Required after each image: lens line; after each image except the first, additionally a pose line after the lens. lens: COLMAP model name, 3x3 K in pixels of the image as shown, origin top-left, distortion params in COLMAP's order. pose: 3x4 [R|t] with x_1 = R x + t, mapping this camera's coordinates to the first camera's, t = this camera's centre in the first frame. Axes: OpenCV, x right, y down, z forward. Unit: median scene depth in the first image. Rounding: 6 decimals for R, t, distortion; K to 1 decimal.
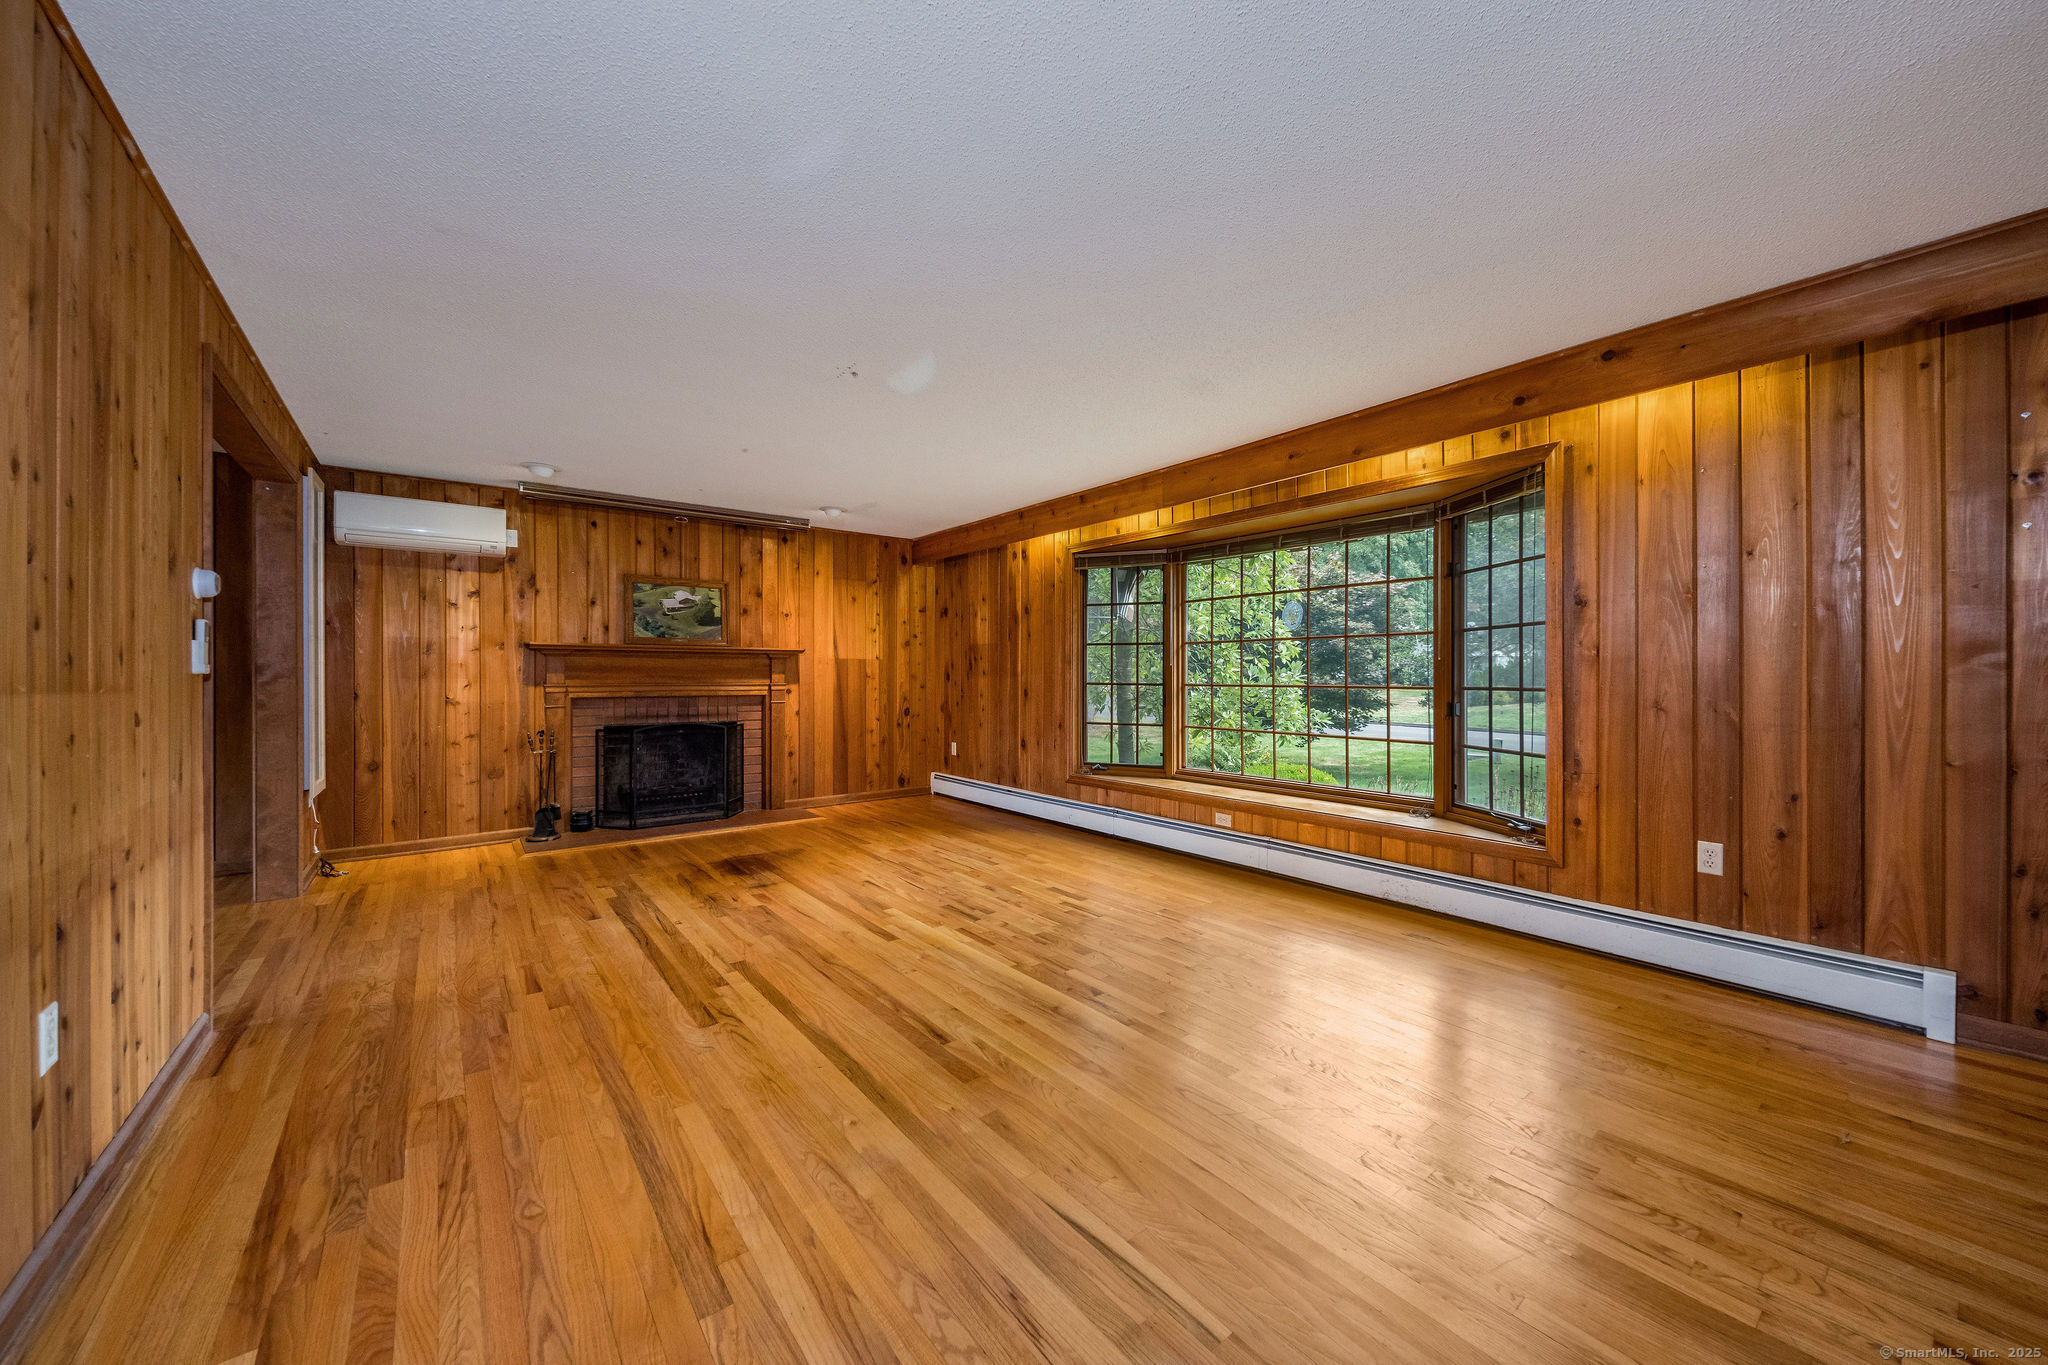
lens RADIAL K [[717.3, 0, 1024.1], [0, 717.3, 673.7], [0, 0, 1]] dist [-0.000202, -0.000023]
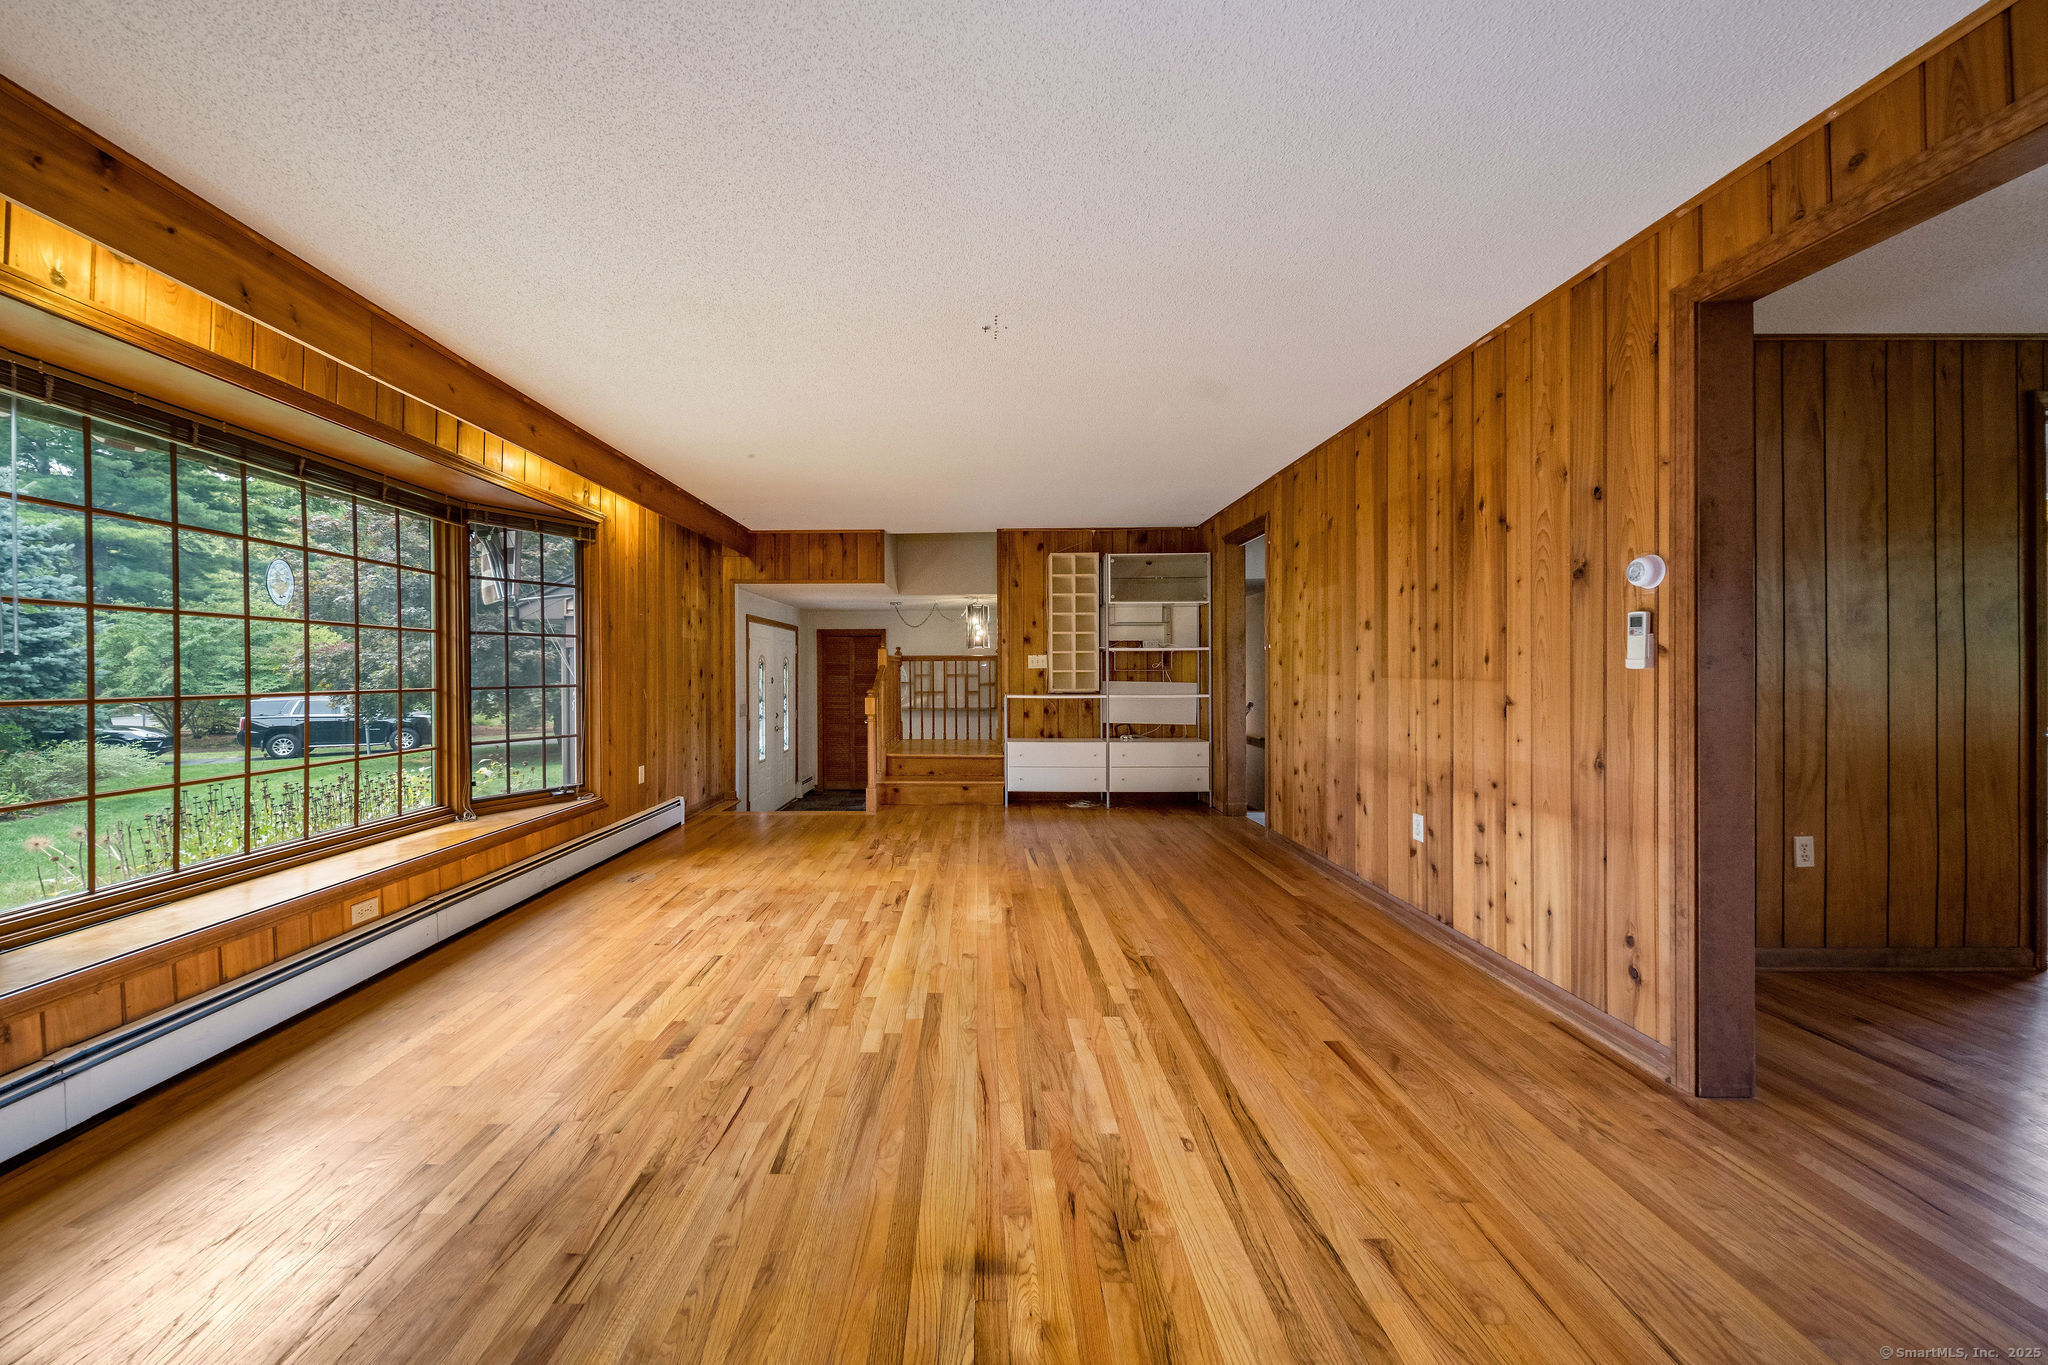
lens RADIAL K [[717.3, 0, 1024.1], [0, 717.3, 673.7], [0, 0, 1]] dist [-0.000202, -0.000023]
pose [[-0.816956, 0.001762, 0.576697, -0.771870], [0.003719, 0.999991, 0.002212, 0.001255], [-0.576687, 0.003952, -0.816955, 1.679630]]
